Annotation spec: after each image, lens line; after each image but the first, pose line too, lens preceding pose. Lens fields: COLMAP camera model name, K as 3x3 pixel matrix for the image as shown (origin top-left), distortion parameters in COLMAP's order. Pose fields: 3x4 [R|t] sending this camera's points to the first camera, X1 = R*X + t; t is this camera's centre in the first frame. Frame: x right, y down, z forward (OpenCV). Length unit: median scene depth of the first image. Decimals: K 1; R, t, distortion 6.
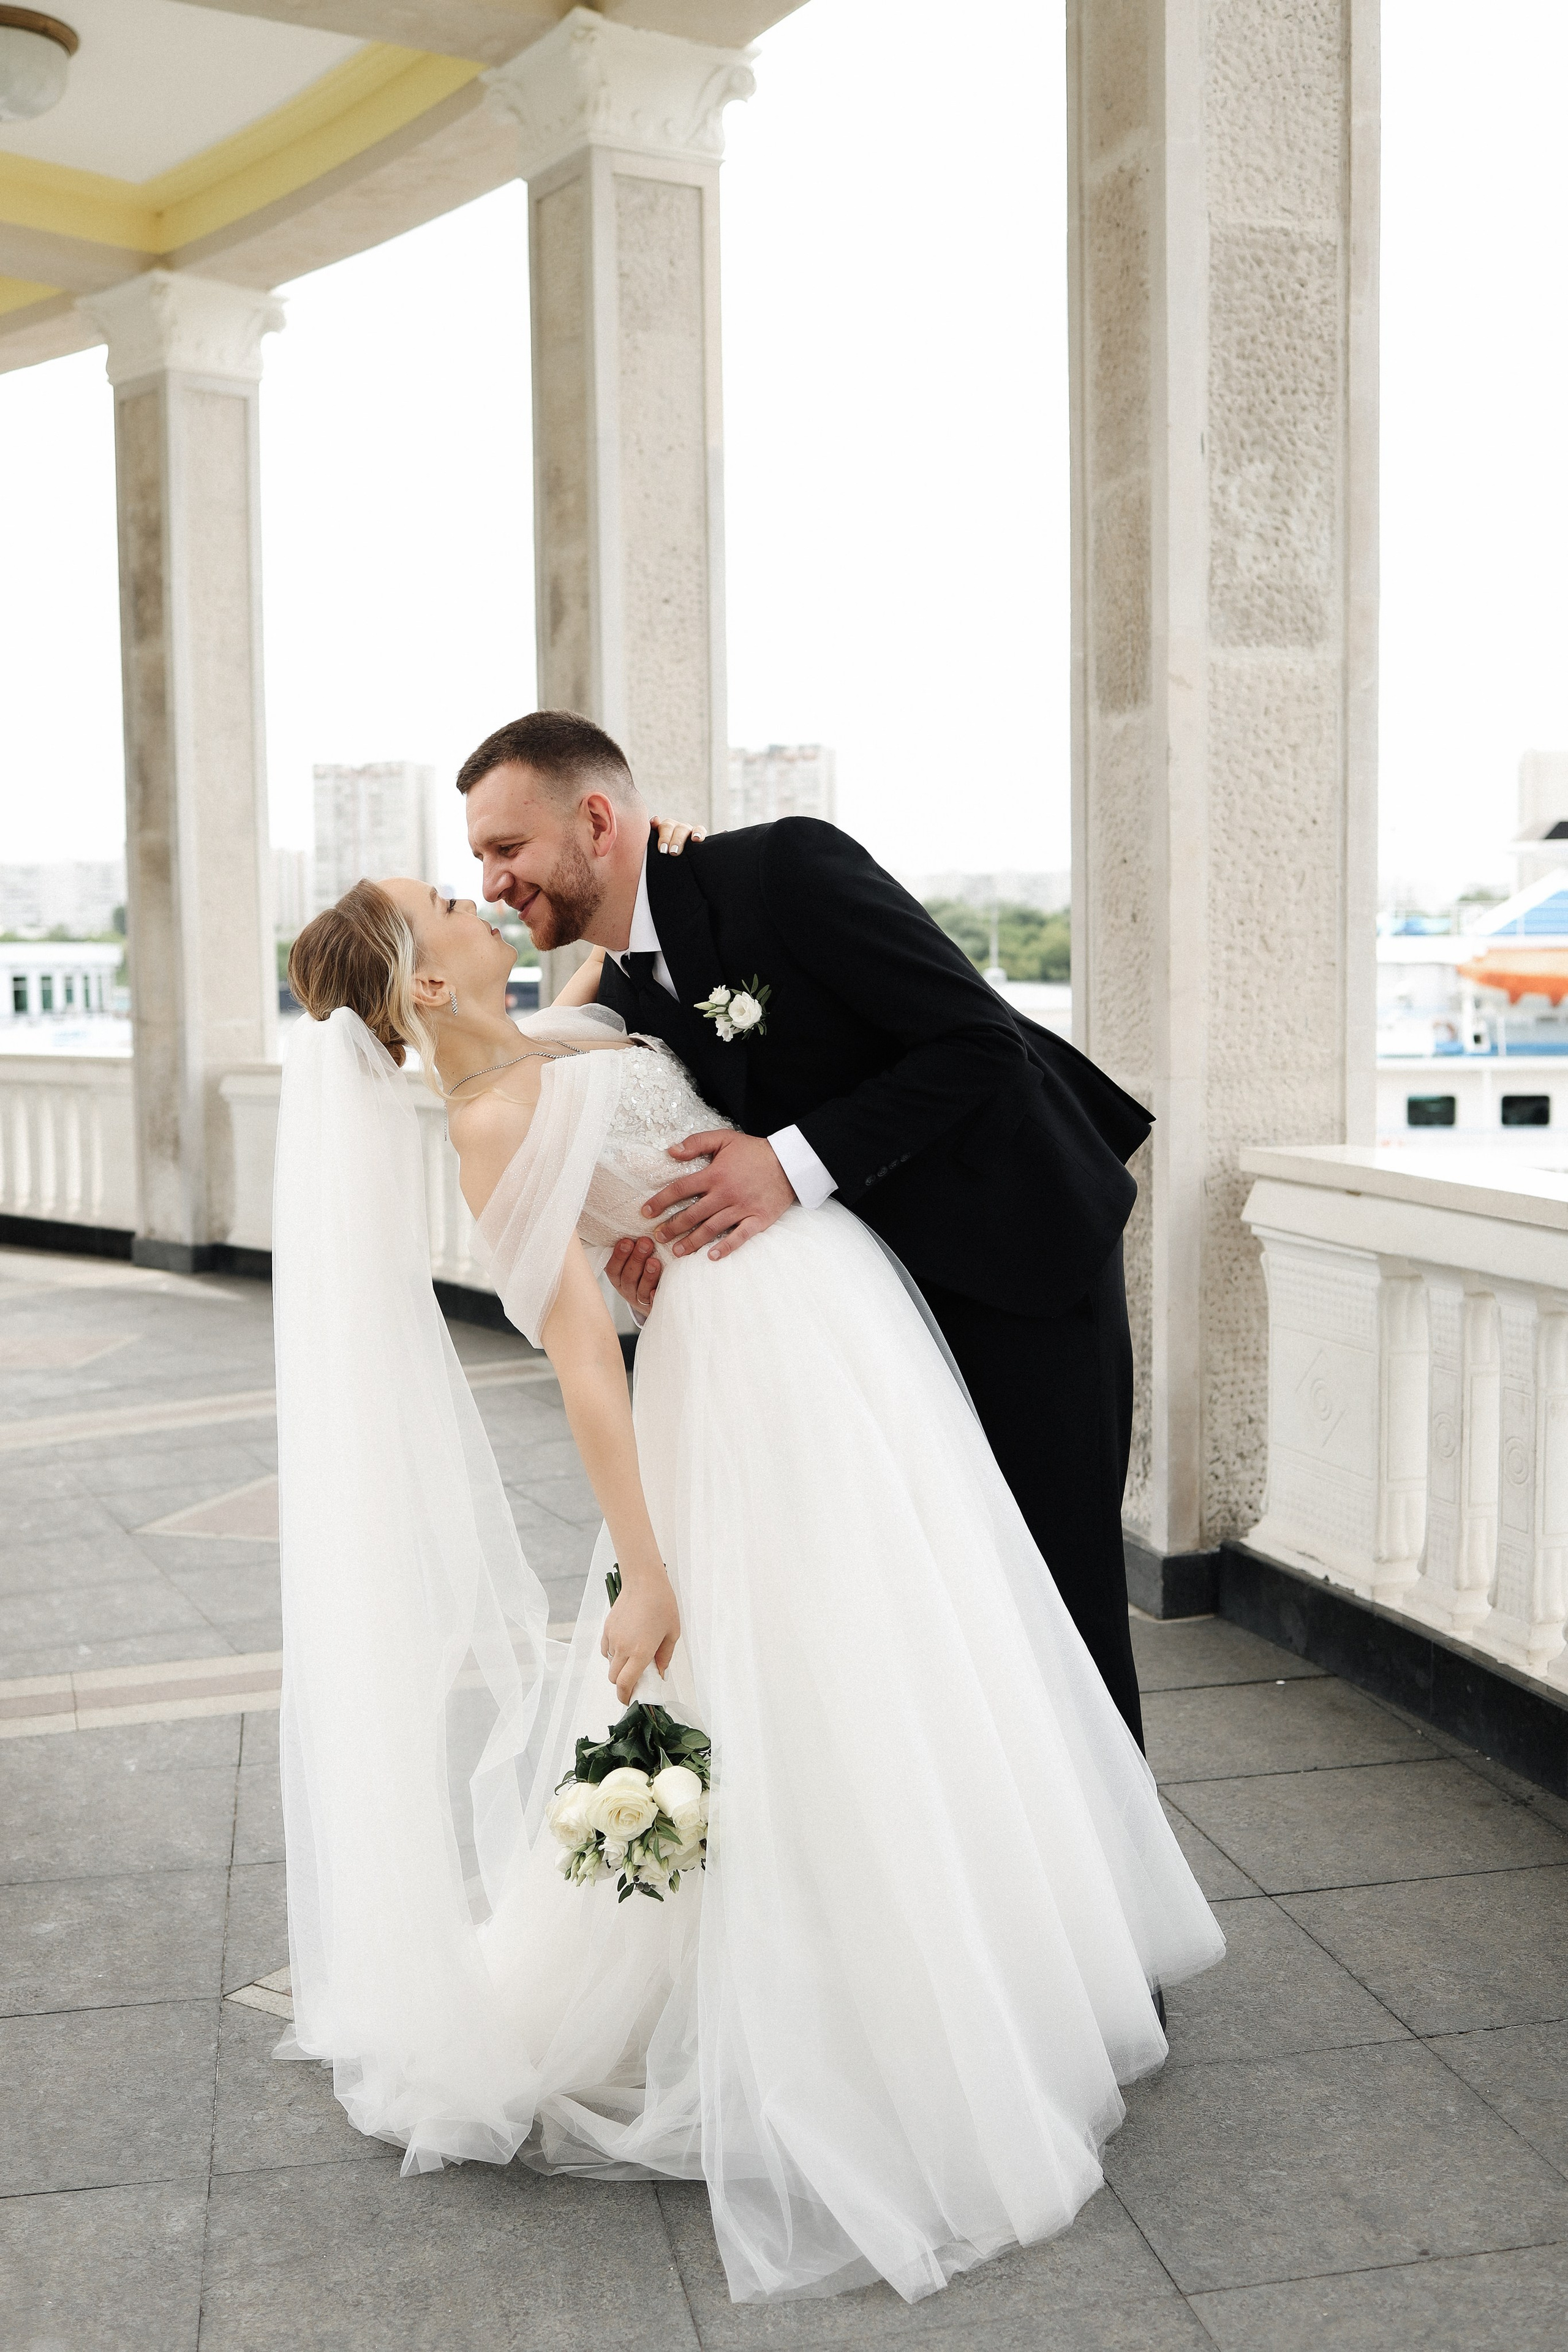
lens RADIAL K [[2370.2, 0, 784.4], [0, 2370.2, 1169.5], [0, 0, 1]] dist [-0.049902, 0.000000]
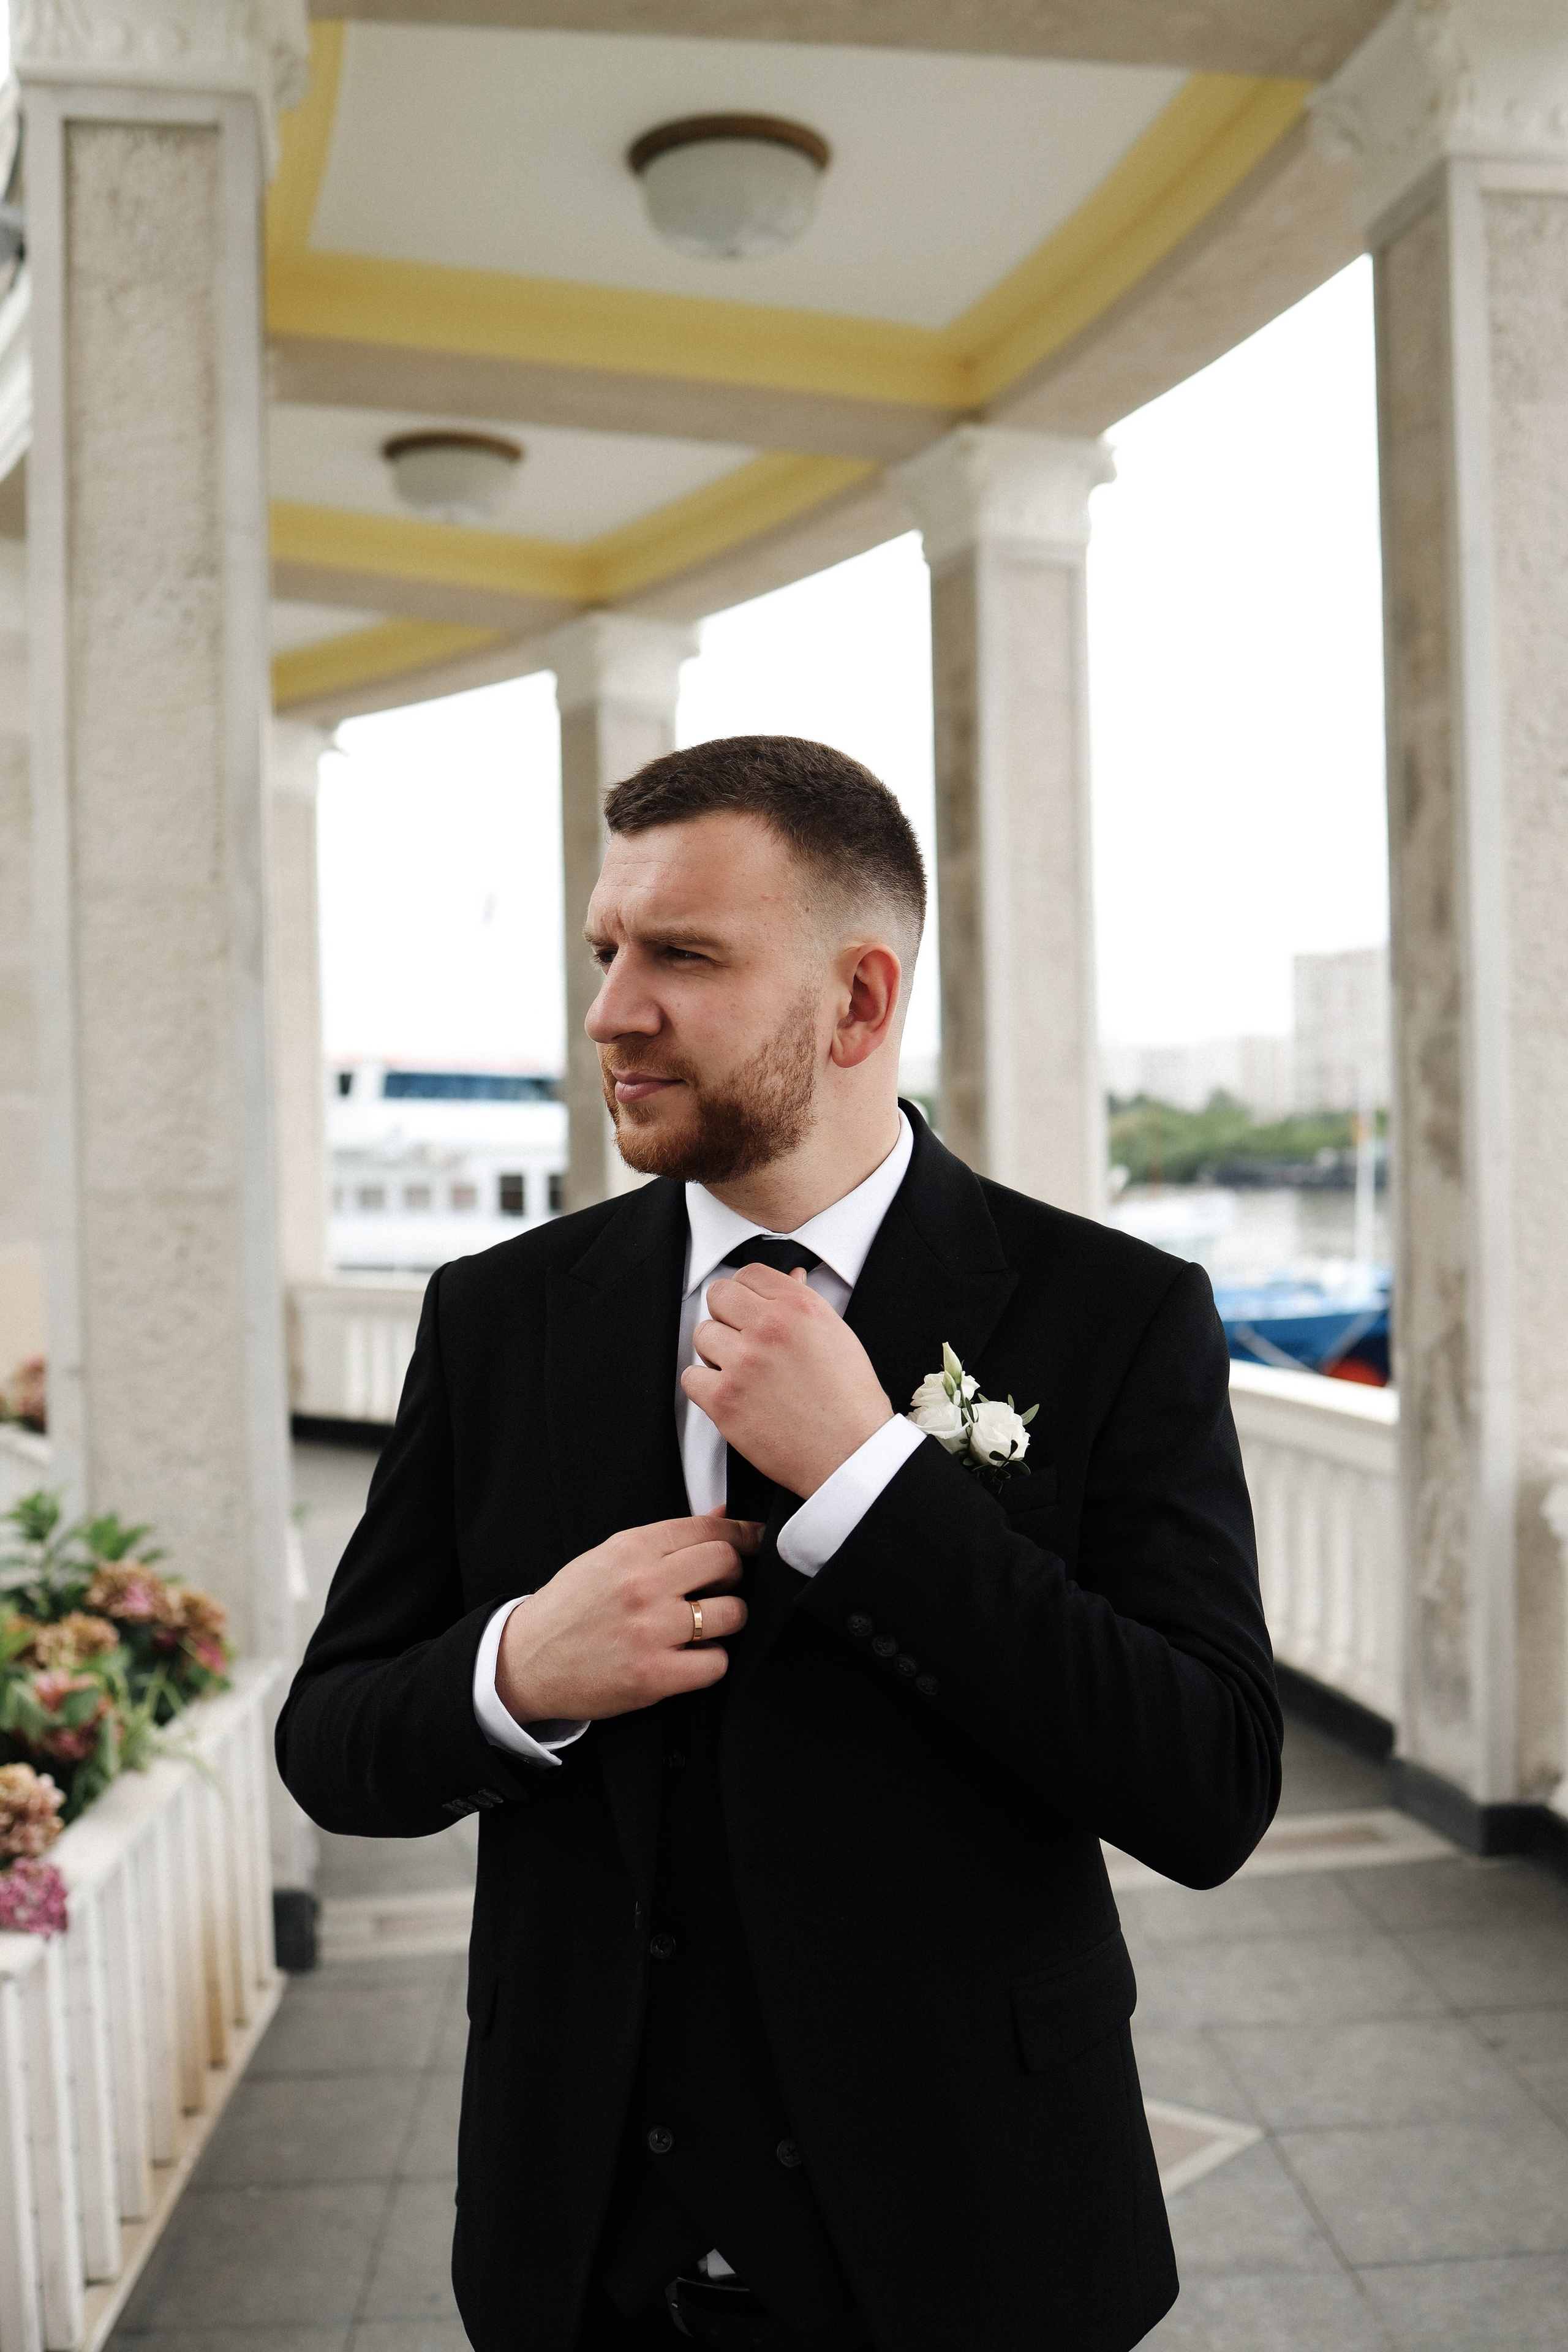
lens RADIAL K [[2370.2, 0, 792.5], [0, 2370.2, 1182.7], [0, 0, 1]] dist [-0.049902, 0.000000]
pose [[0.922704, -0.001593, -0.385506, 0.008094], [-0.026968, 0.997275, -0.068667, -0.063070], [0.384565, 0.073756, 0.920146, 0.270066]]
